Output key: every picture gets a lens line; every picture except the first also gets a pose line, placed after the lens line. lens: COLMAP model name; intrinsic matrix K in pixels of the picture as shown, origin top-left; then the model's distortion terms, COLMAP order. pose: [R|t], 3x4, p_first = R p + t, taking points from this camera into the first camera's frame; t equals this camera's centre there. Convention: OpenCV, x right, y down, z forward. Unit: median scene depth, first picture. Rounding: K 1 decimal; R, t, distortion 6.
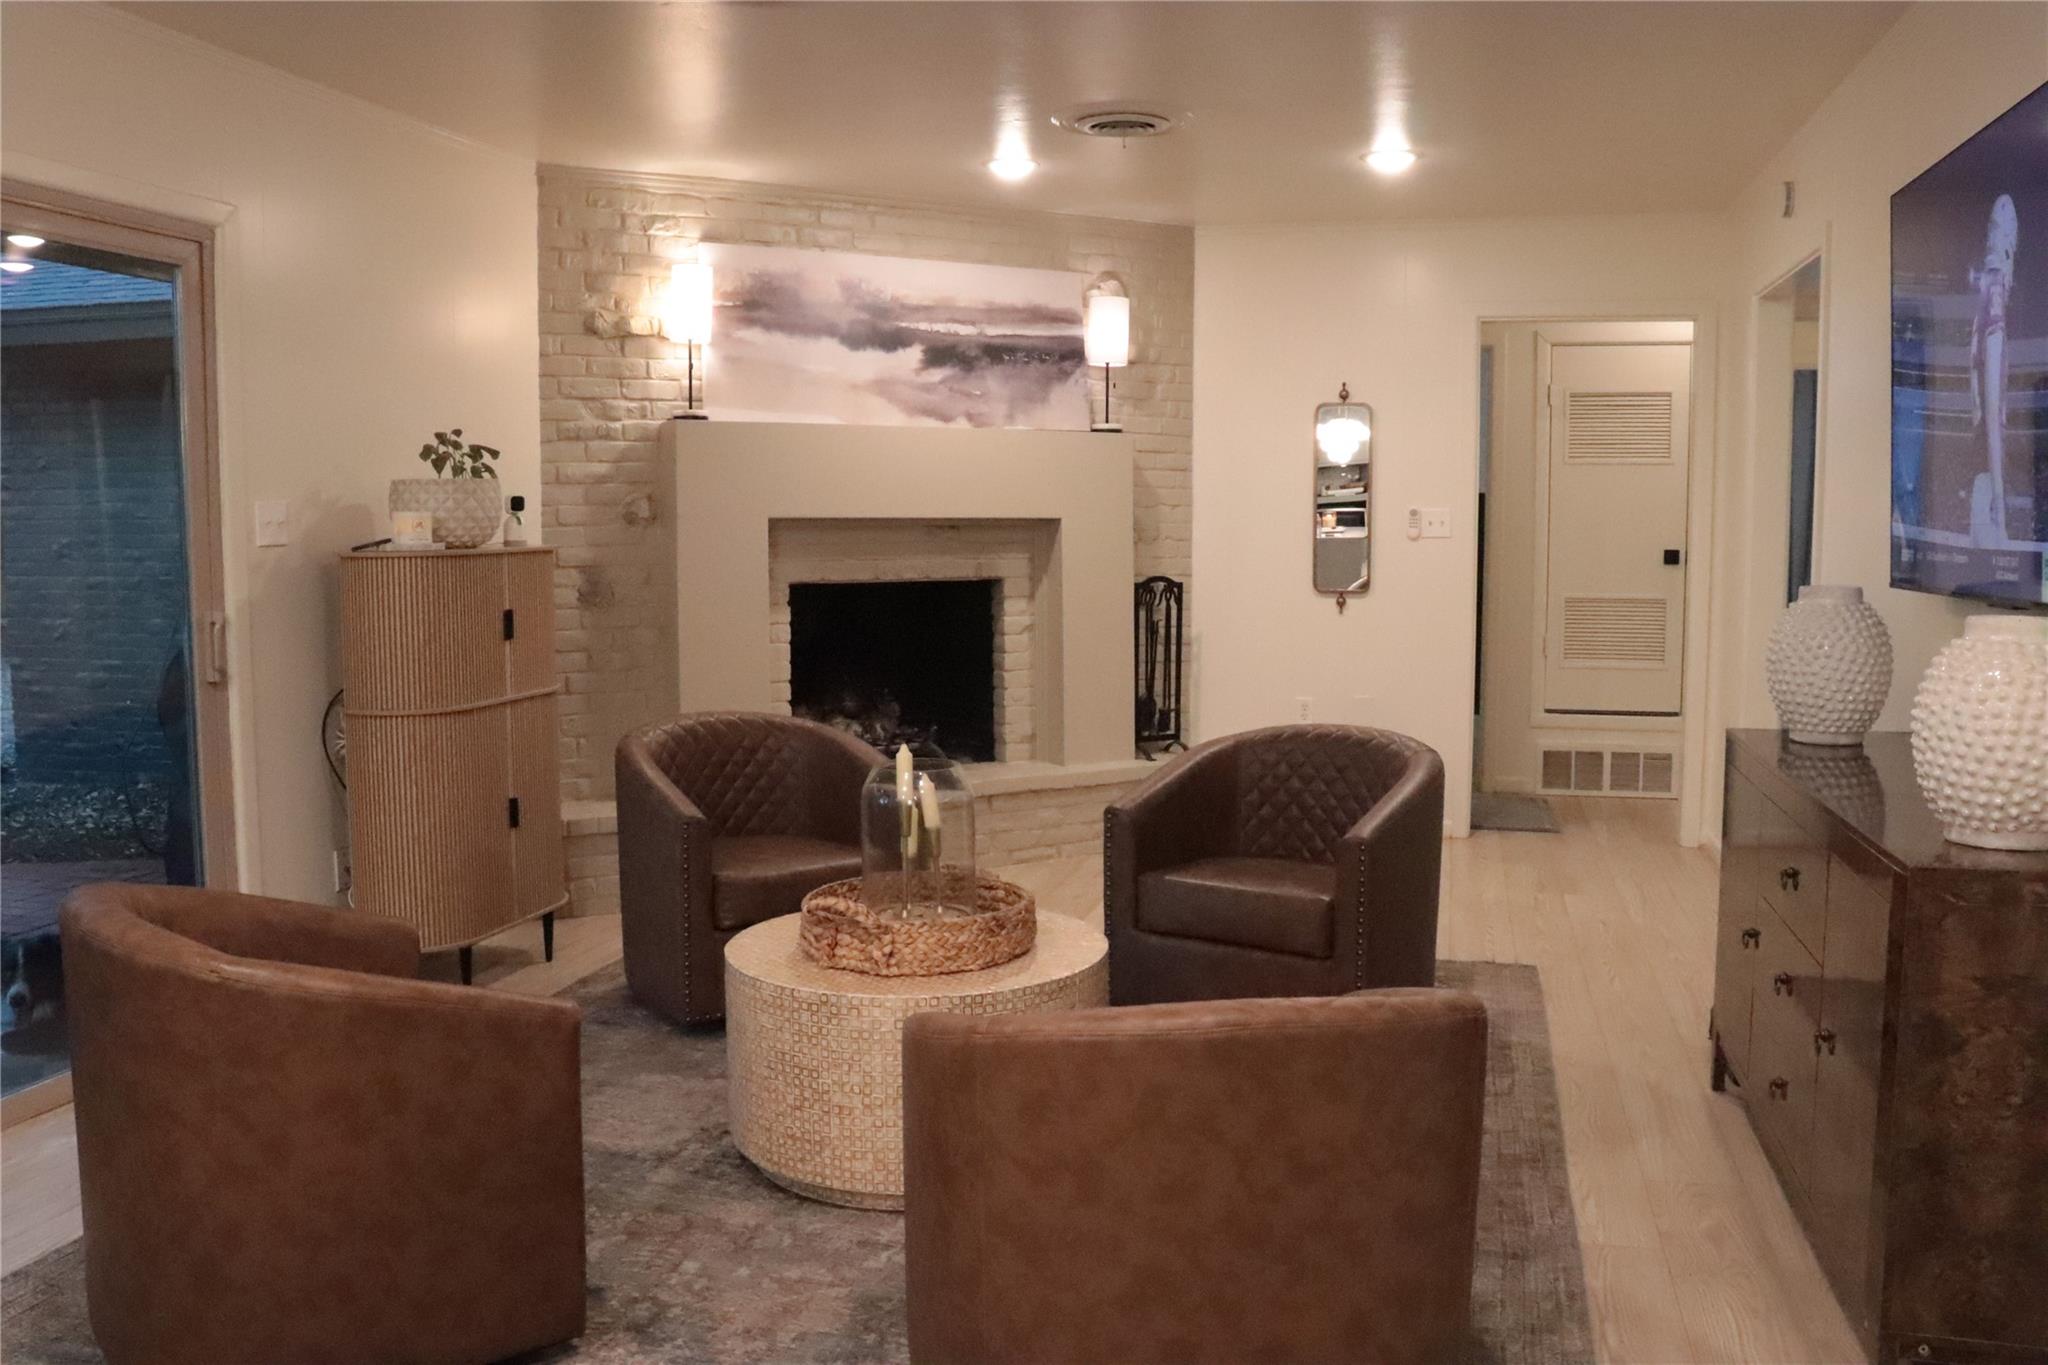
lens RADIAL K [[1734.3, 0, 1033.0], [0, 1734.3, 686.3], [0, 0, 1]] dist [-0.013482, -0.004815]
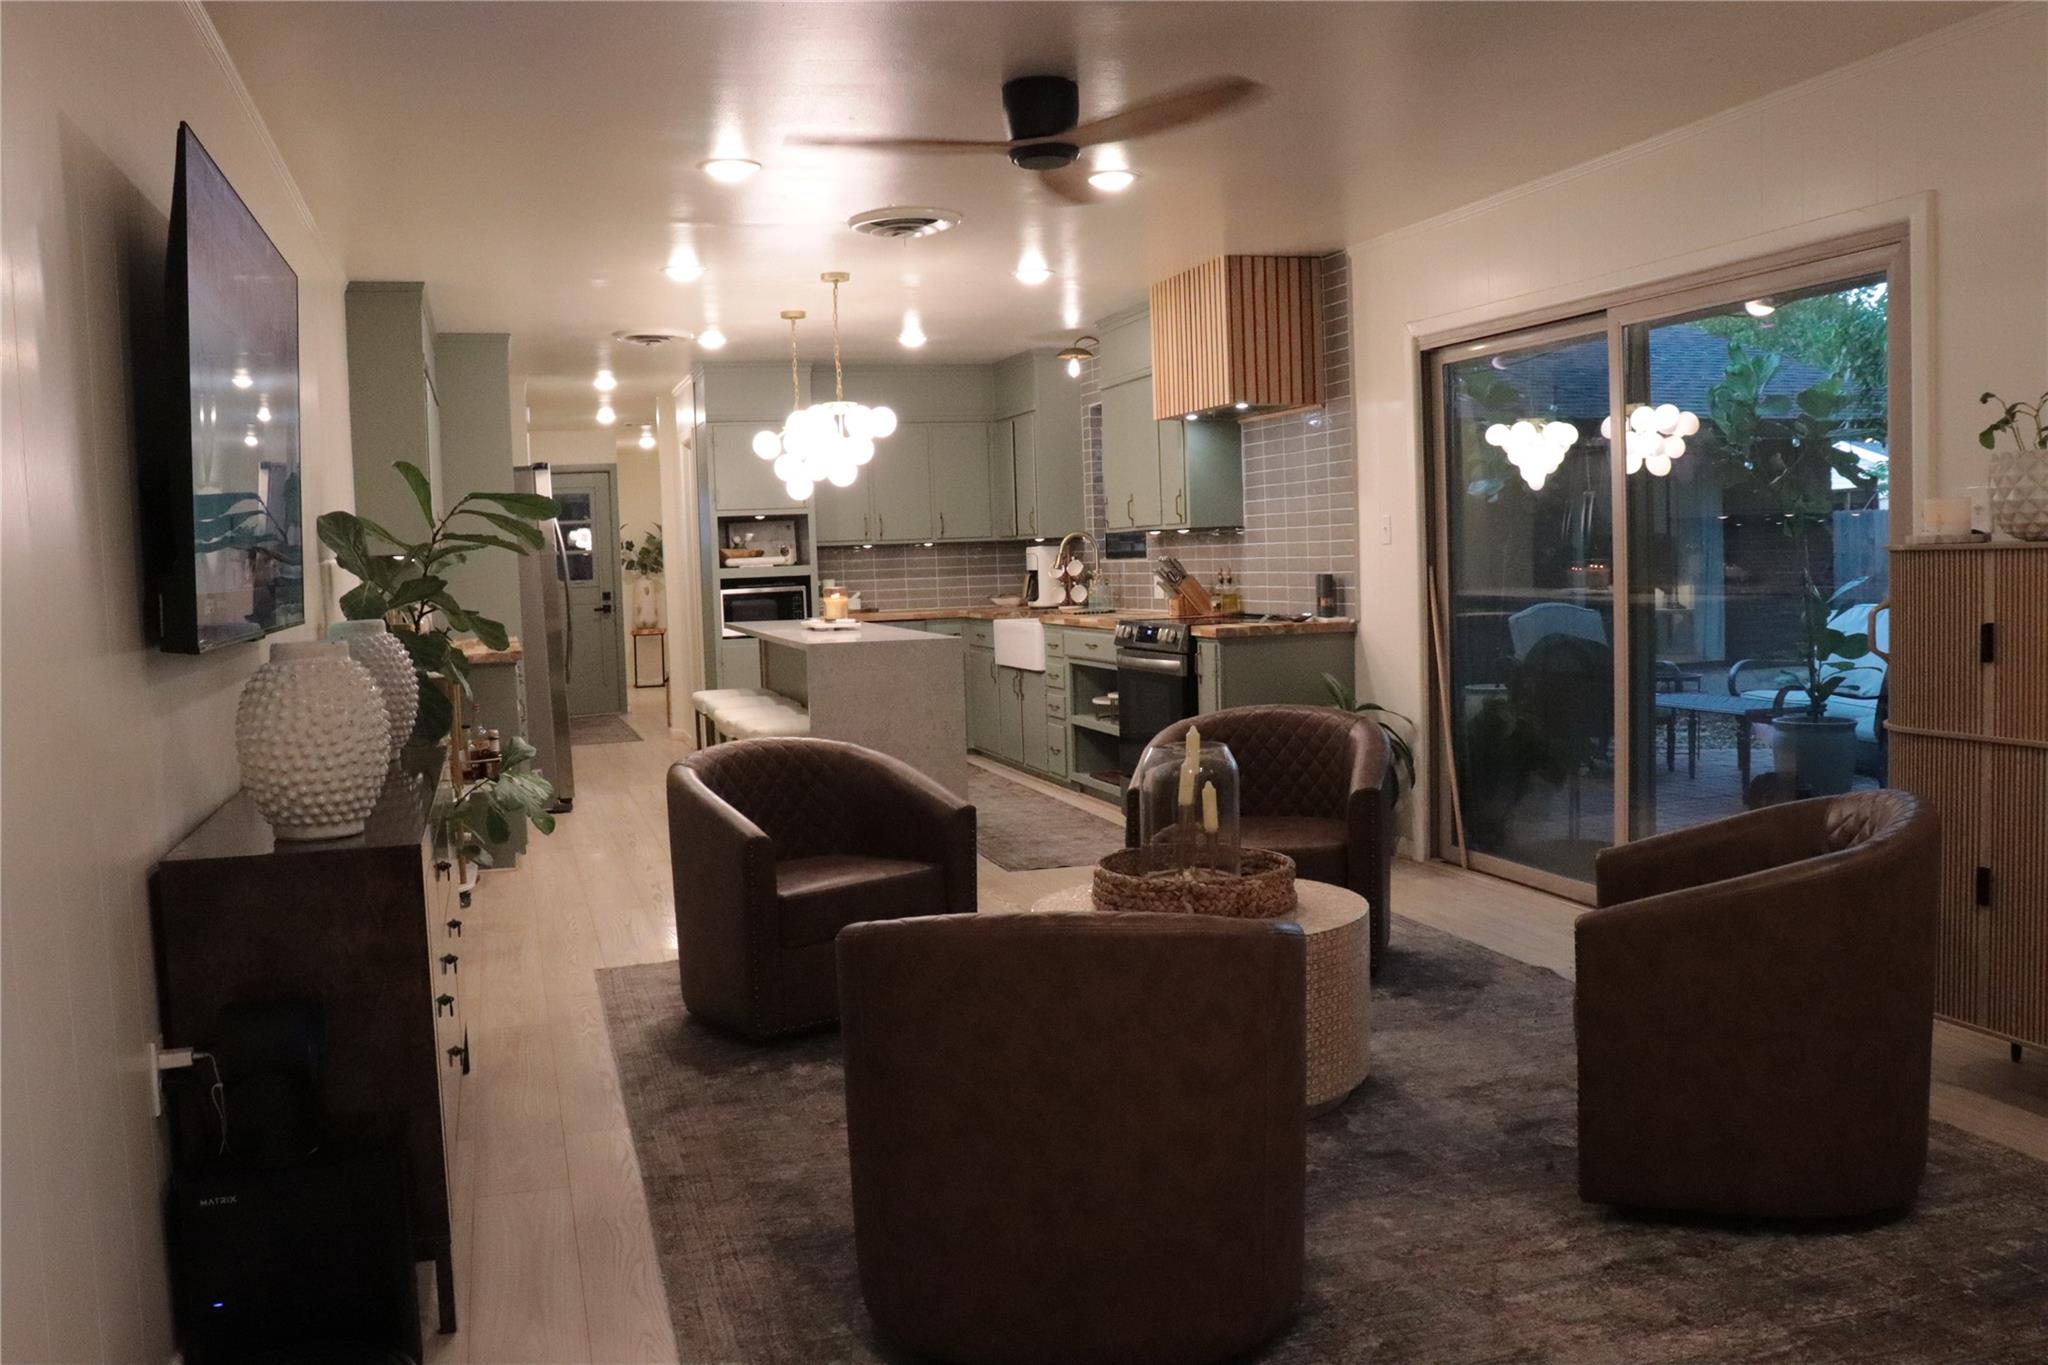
lens RADIAL K [[1734.3, 0, 1031.5], [0, 1734.3, 680.2], [0, 0, 1]] dist [-0.013482, -0.004815]
pose [[-0.857494, 0.061075, -0.510857, 0.549203], [-0.021270, 0.987872, 0.153808, -0.154771], [0.514055, 0.142756, -0.845795, 1.729826]]
